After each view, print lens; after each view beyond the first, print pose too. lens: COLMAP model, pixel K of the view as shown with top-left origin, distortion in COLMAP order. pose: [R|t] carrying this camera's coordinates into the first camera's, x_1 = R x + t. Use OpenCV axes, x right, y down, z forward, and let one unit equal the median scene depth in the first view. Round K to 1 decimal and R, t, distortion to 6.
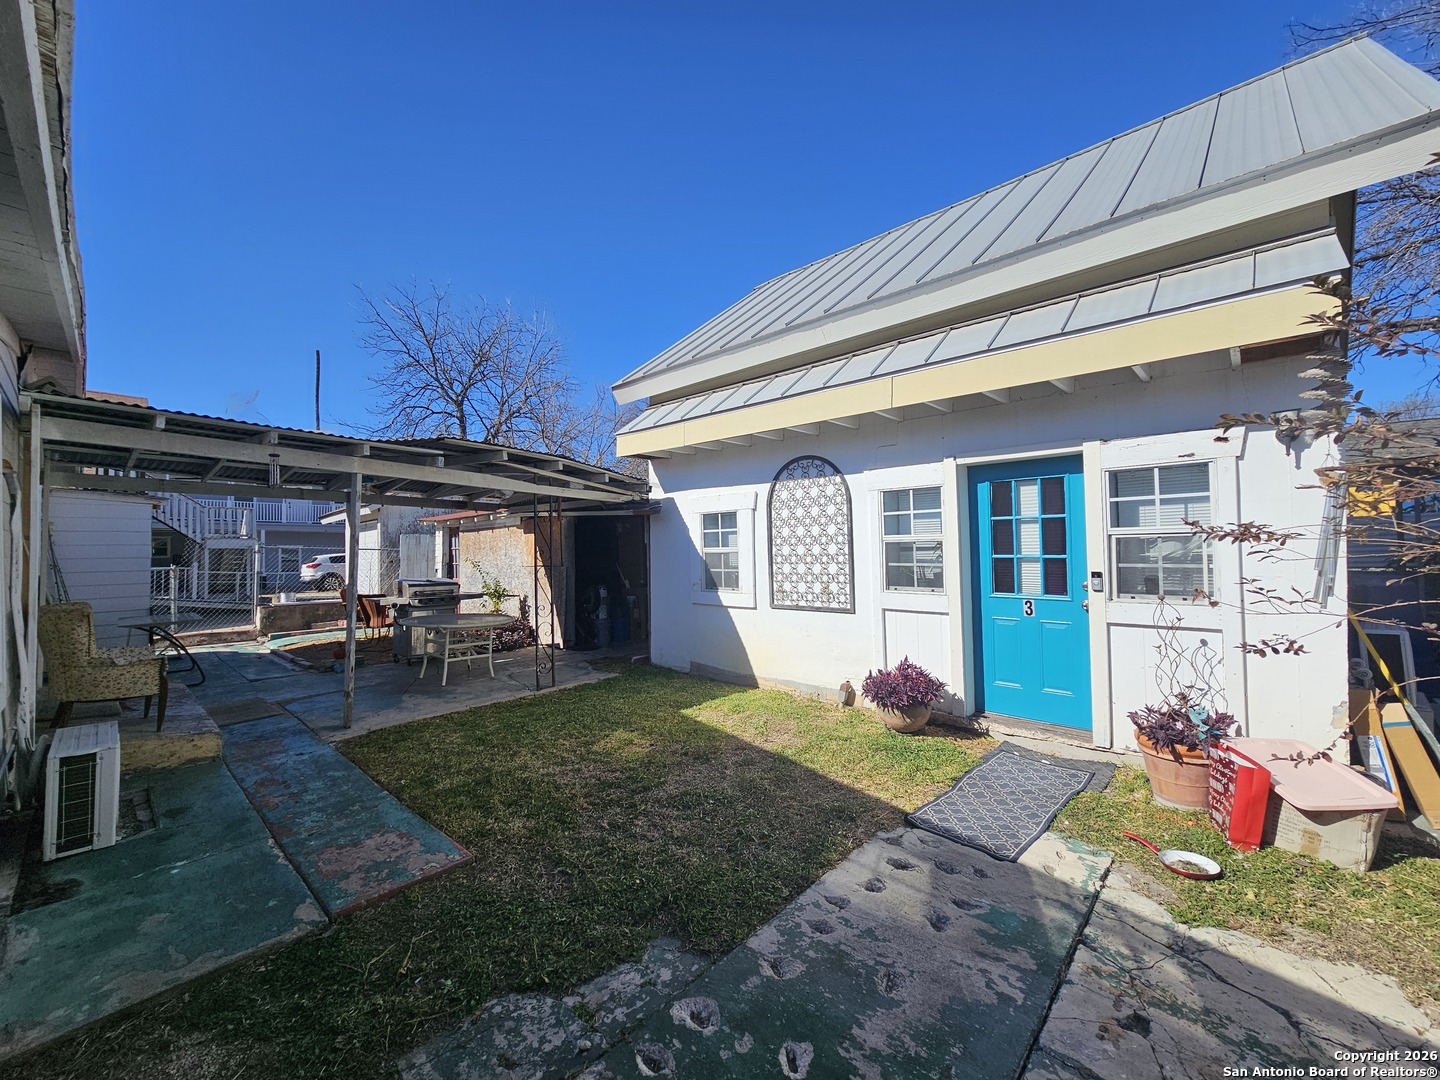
lens RADIAL K [[584.1, 0, 720.0], [0, 584.1, 540.0], [0, 0, 1]] dist [0.001553, 0.000306]
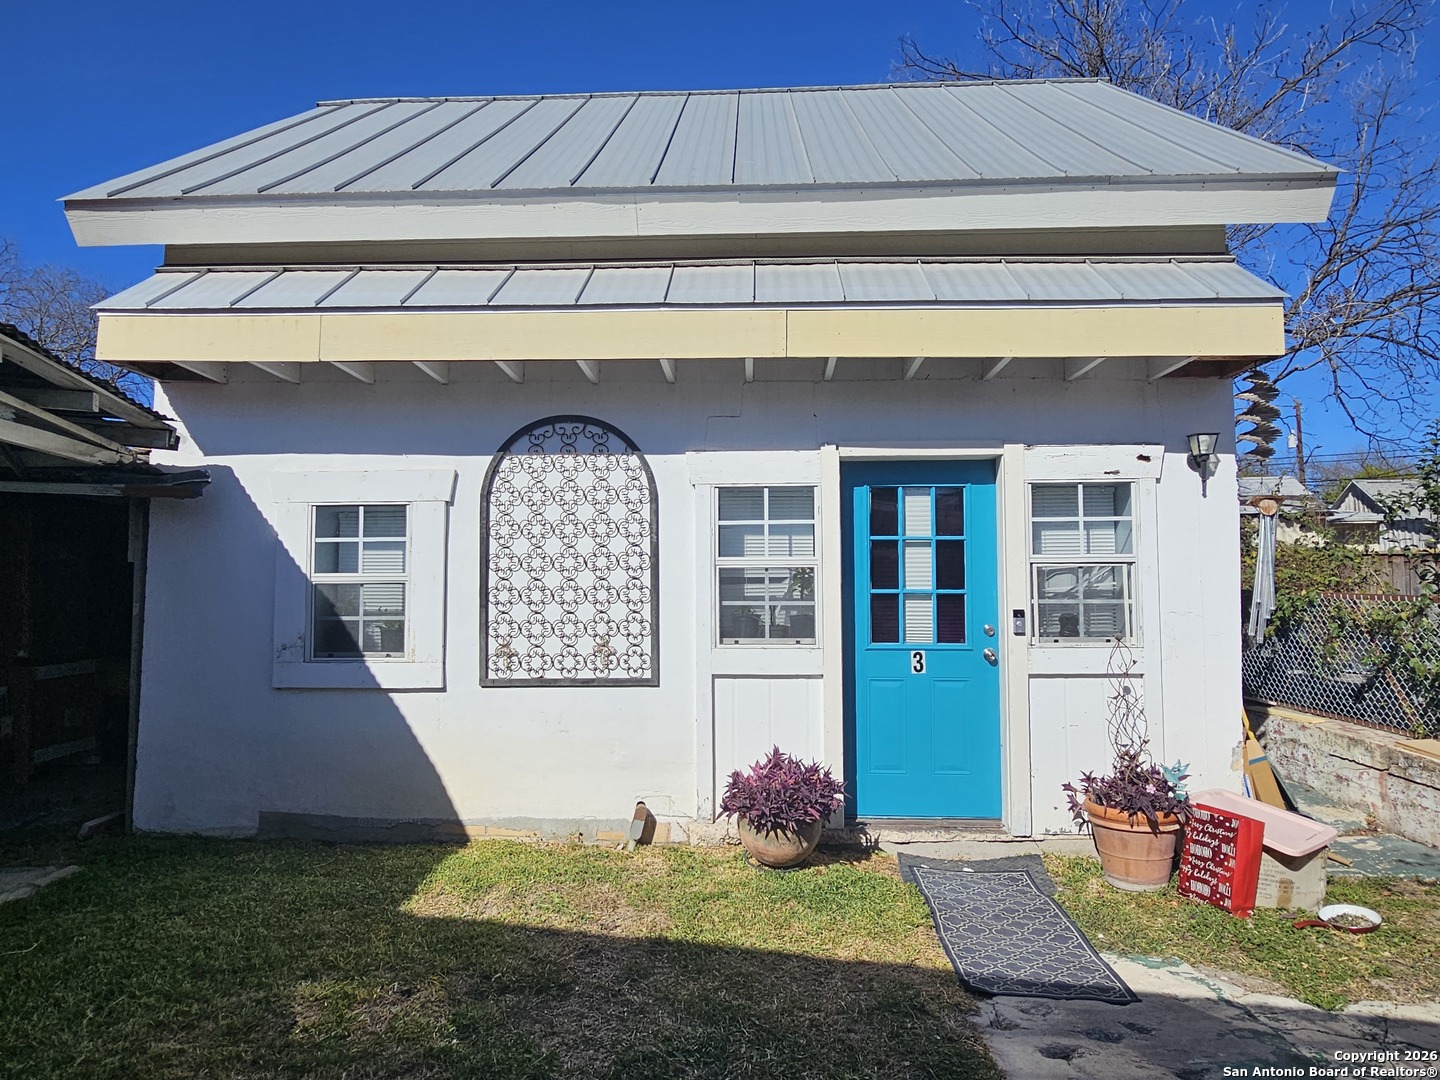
lens RADIAL K [[913.6, 0, 720.0], [0, 913.6, 540.0], [0, 0, 1]] dist [0.001238, -0.000482]
pose [[0.757909, 0.056575, 0.649903, -0.357109], [-0.019911, 0.997774, -0.063639, 0.036340], [-0.652057, 0.035292, 0.757348, 0.254050]]
